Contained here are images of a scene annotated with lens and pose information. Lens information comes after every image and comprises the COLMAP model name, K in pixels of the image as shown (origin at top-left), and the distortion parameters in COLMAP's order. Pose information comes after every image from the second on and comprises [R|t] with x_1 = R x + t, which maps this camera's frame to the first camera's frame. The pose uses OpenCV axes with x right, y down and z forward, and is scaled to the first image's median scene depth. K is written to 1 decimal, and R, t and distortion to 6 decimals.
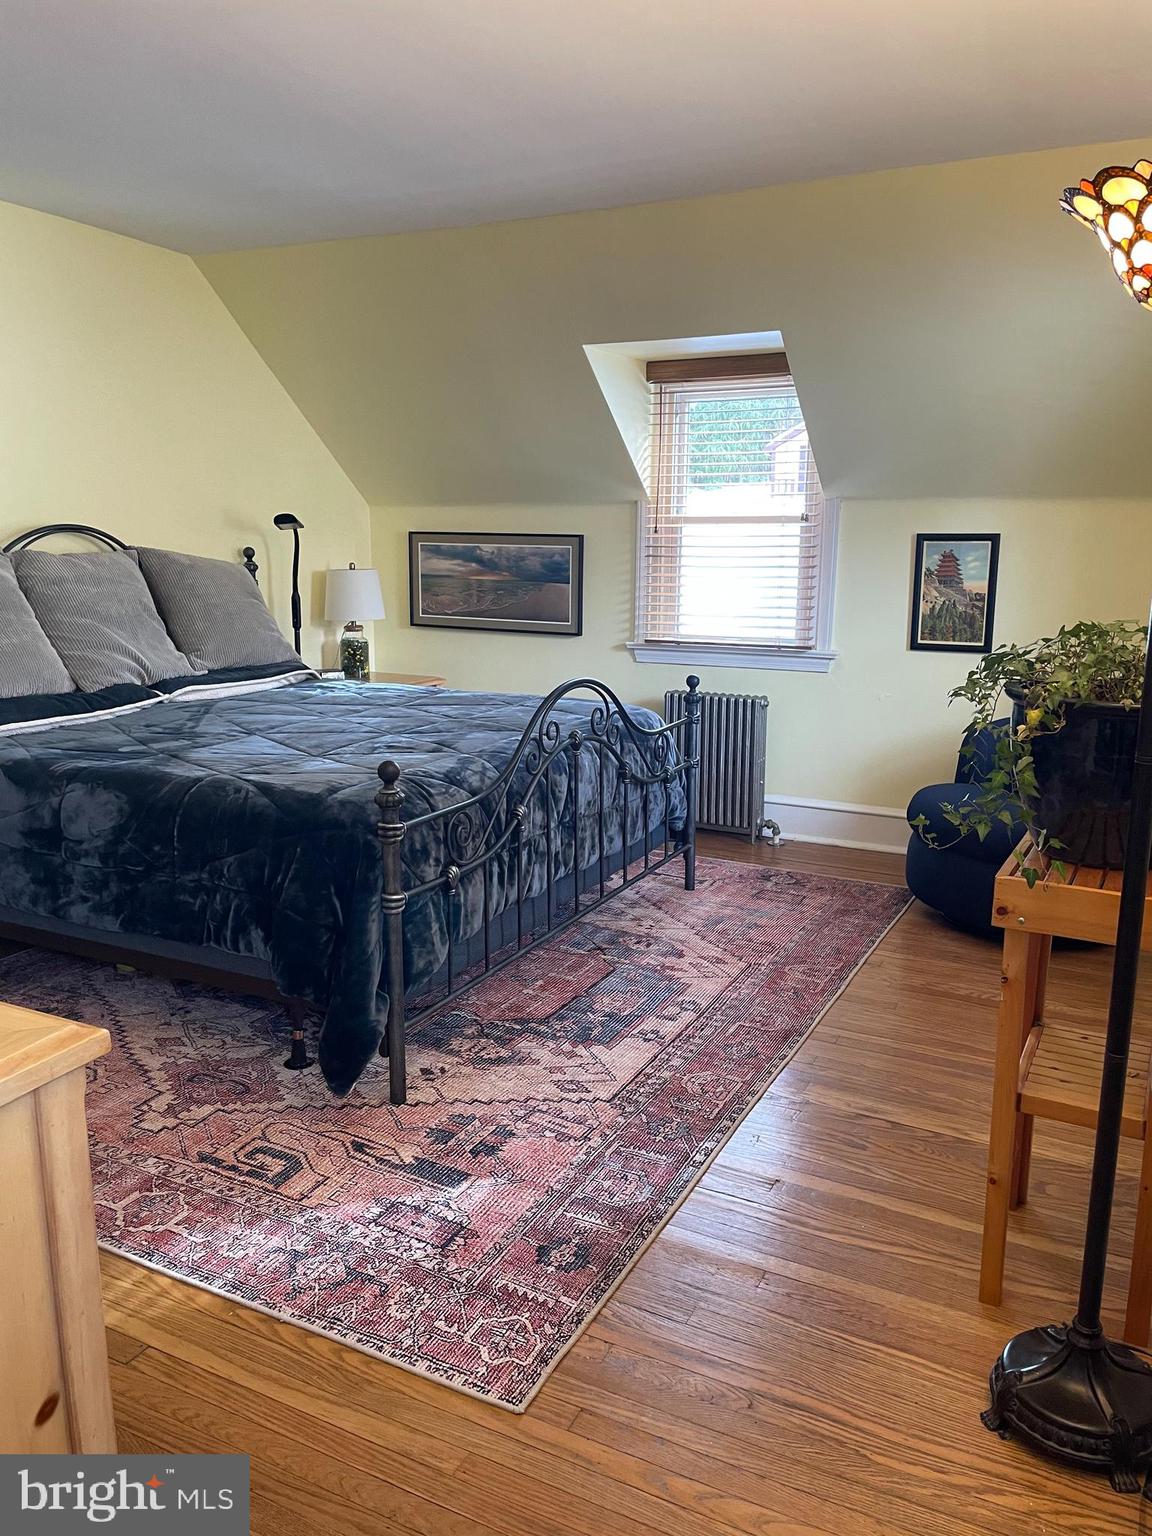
lens RADIAL K [[1158.4, 0, 571.0], [0, 1158.4, 765.5], [0, 0, 1]] dist [0.069653, -0.082602]
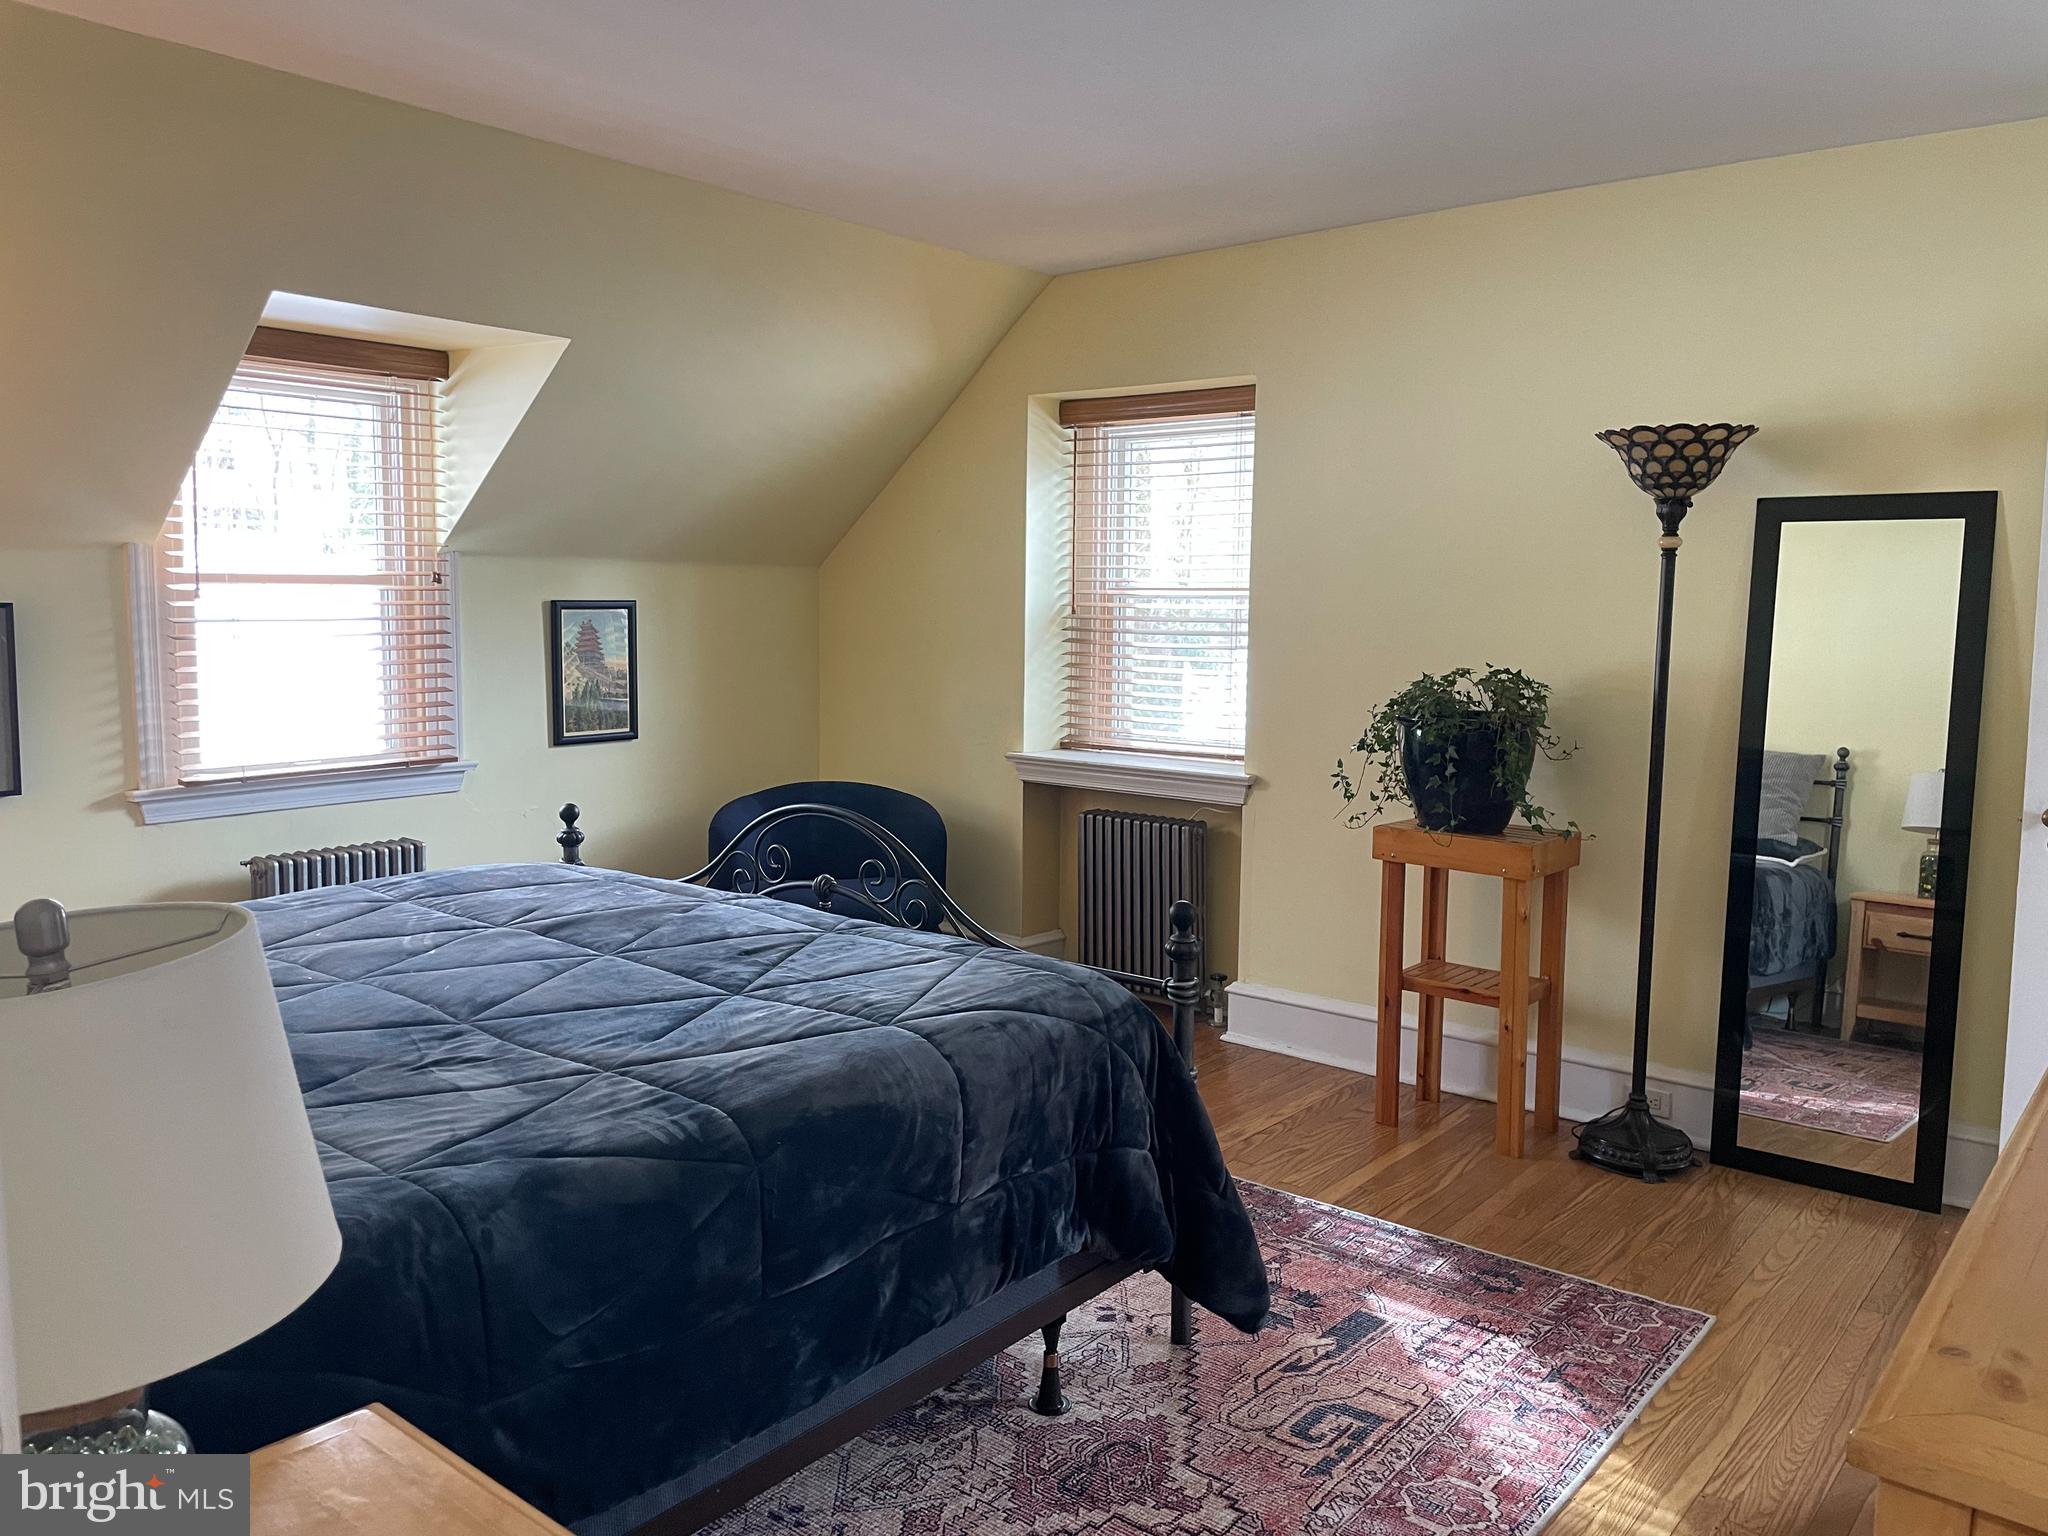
lens RADIAL K [[1544.5, 0, 1030.1], [0, 1544.5, 764.0], [0, 0, 1]] dist [0.069653, -0.082602]
pose [[0.208308, -0.113382, 0.971469, -1.037496], [0.187557, 0.979455, 0.074097, -0.167152], [-0.959911, 0.166771, 0.225294, 0.734838]]
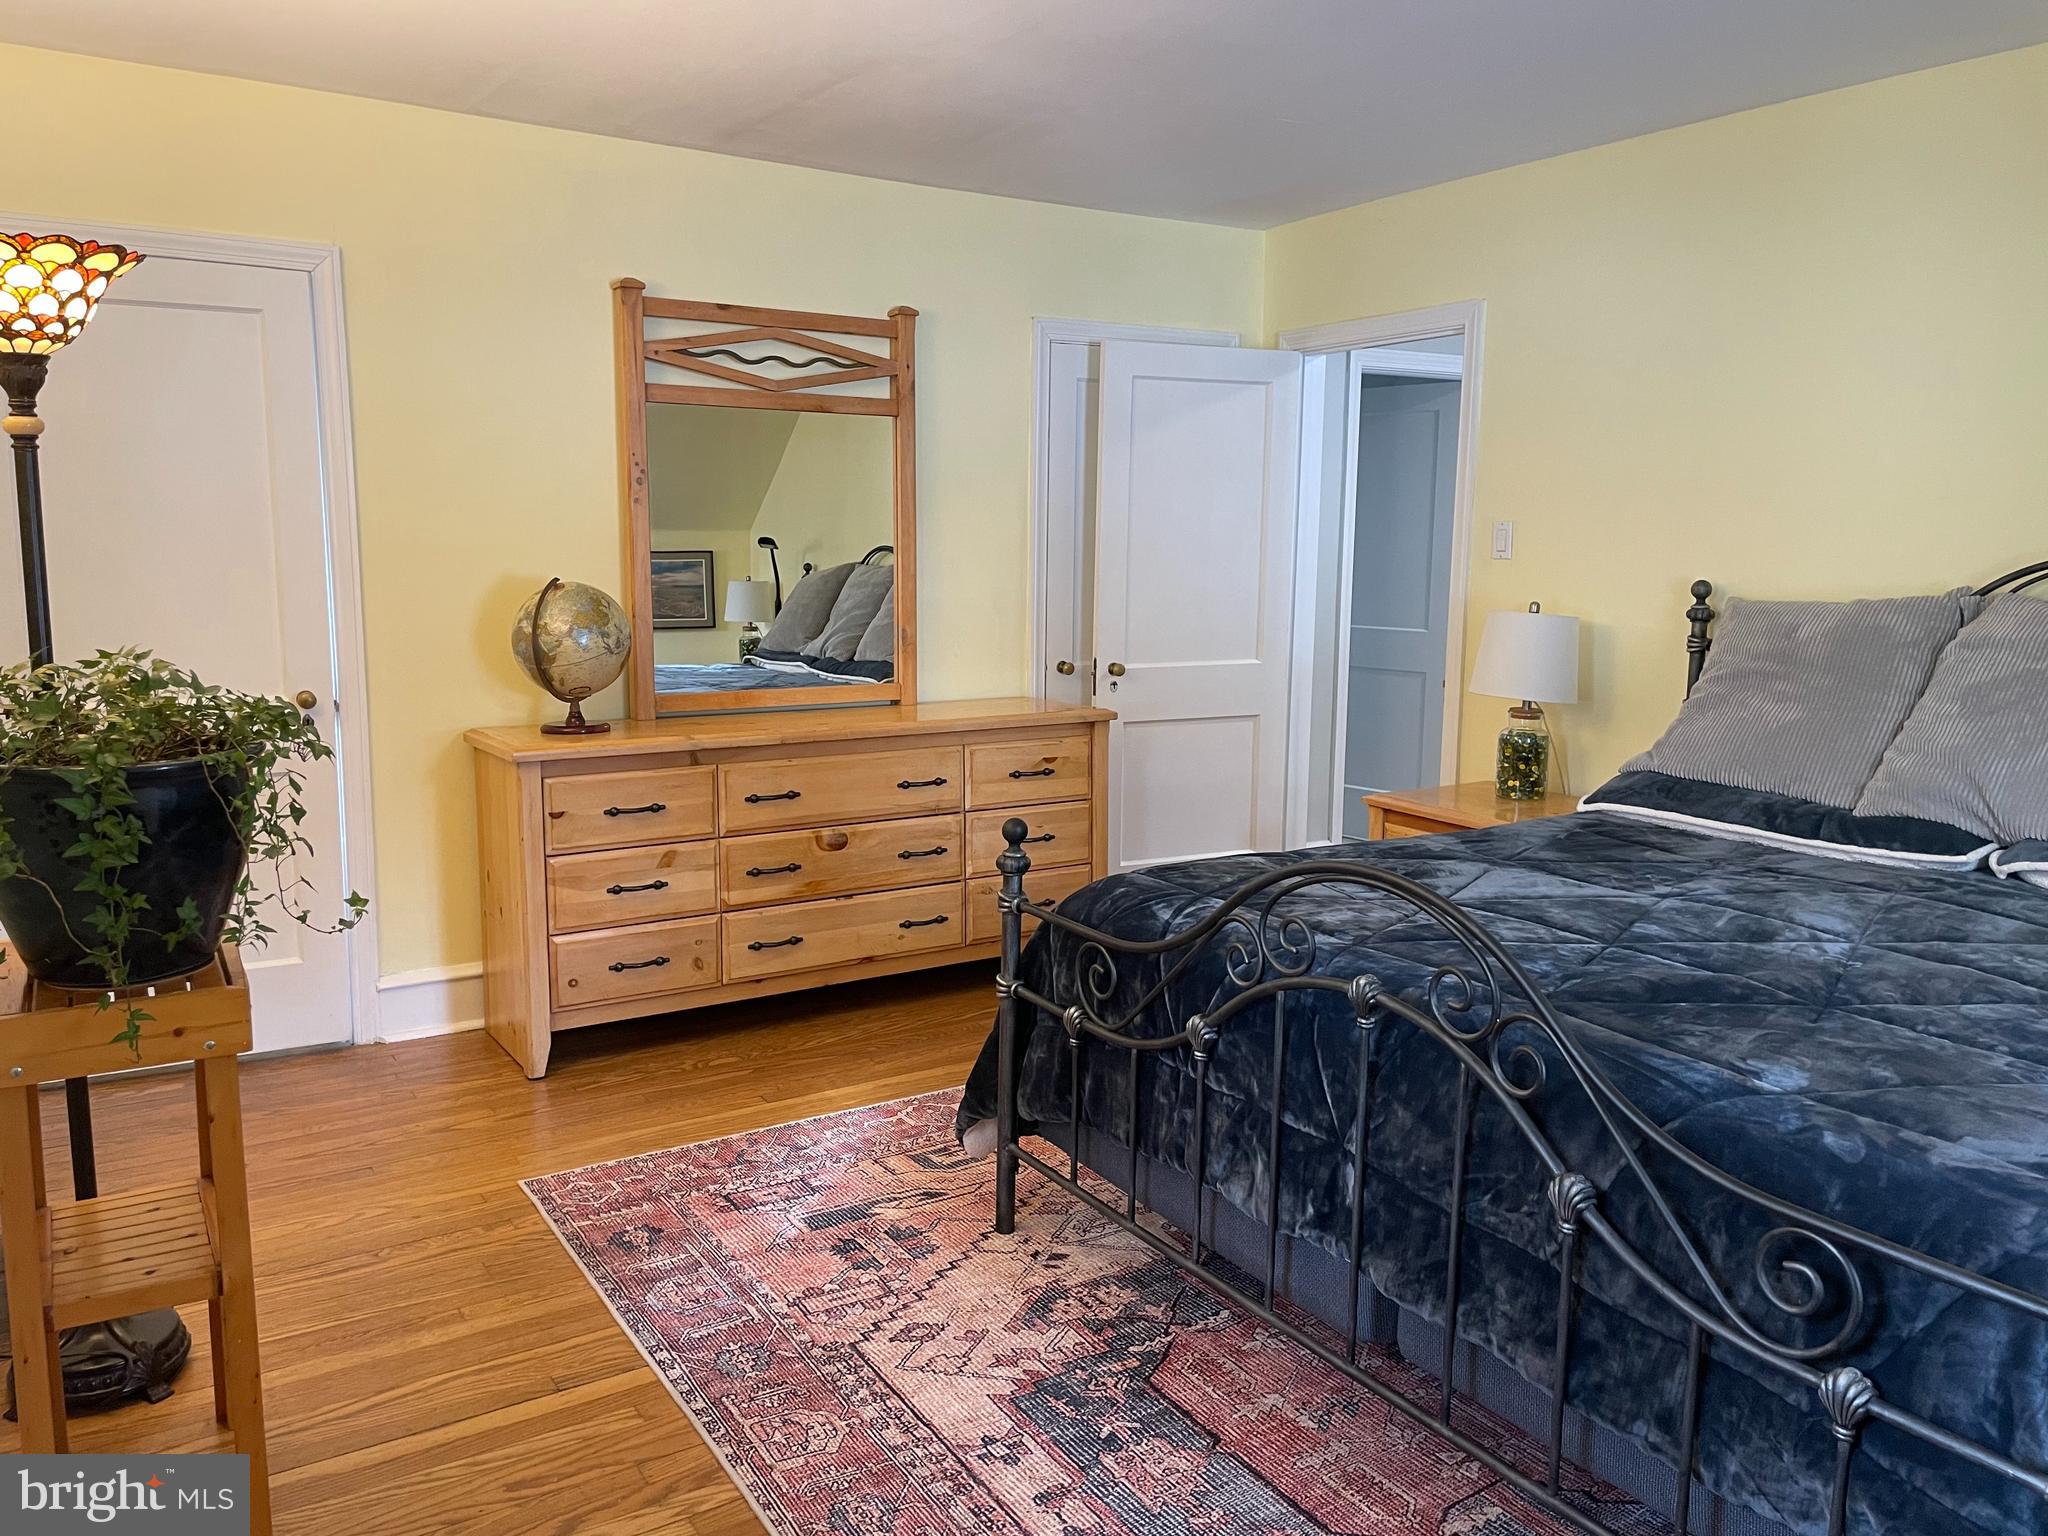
lens RADIAL K [[1544.5, 0, 1014.2], [0, 1544.5, 772.3], [0, 0, 1]] dist [0.069653, -0.082602]
pose [[-0.512628, 0.120619, -0.850096, 0.681582], [-0.183759, 0.951730, 0.245851, -0.266861], [0.838717, 0.282242, -0.465719, 1.309416]]
